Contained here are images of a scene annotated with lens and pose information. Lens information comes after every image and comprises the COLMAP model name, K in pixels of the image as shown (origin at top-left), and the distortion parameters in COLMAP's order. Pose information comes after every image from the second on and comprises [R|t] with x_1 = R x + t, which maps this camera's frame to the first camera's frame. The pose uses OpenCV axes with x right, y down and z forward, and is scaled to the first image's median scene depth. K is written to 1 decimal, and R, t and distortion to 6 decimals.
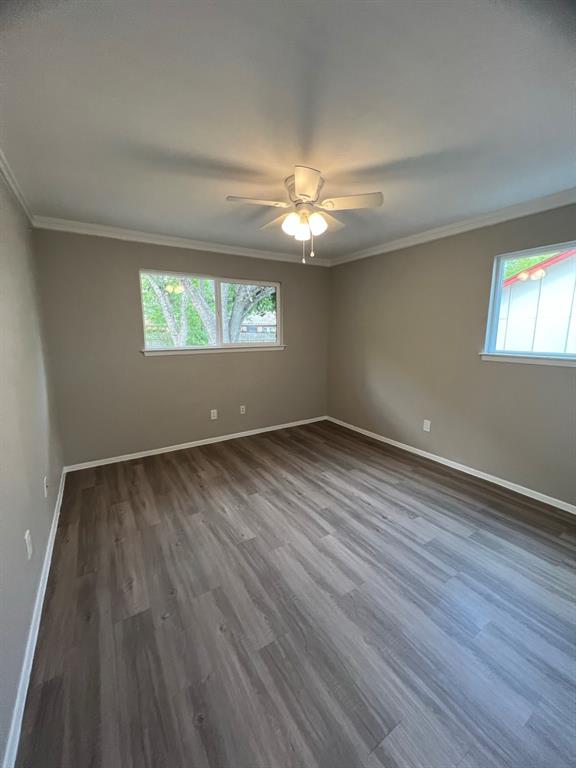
lens RADIAL K [[307.8, 0, 288.6], [0, 307.8, 387.6], [0, 0, 1]] dist [-0.001398, 0.000112]
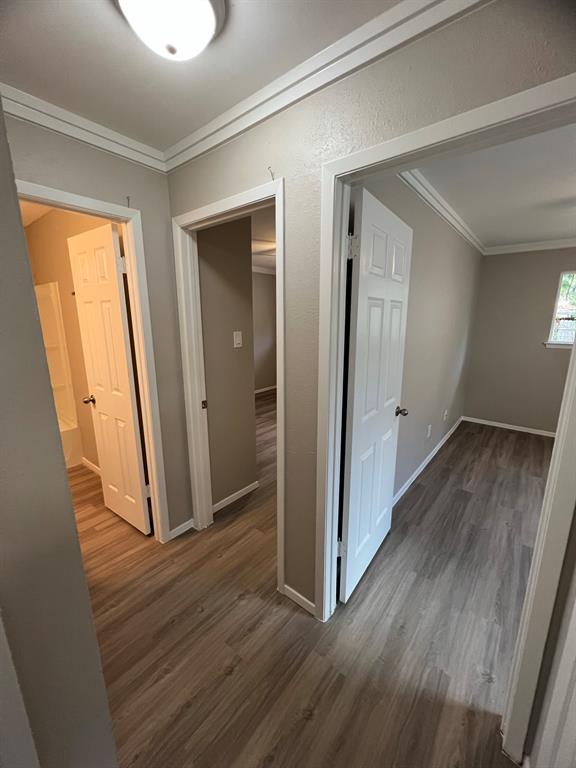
lens RADIAL K [[307.8, 0, 286.8], [0, 307.8, 385.7], [0, 0, 1]] dist [-0.001398, 0.000112]
pose [[0.314933, 0.221034, -0.923017, 0.484250], [-0.183912, 0.968284, 0.169123, 0.029782], [0.931125, 0.116491, 0.345595, -0.451202]]
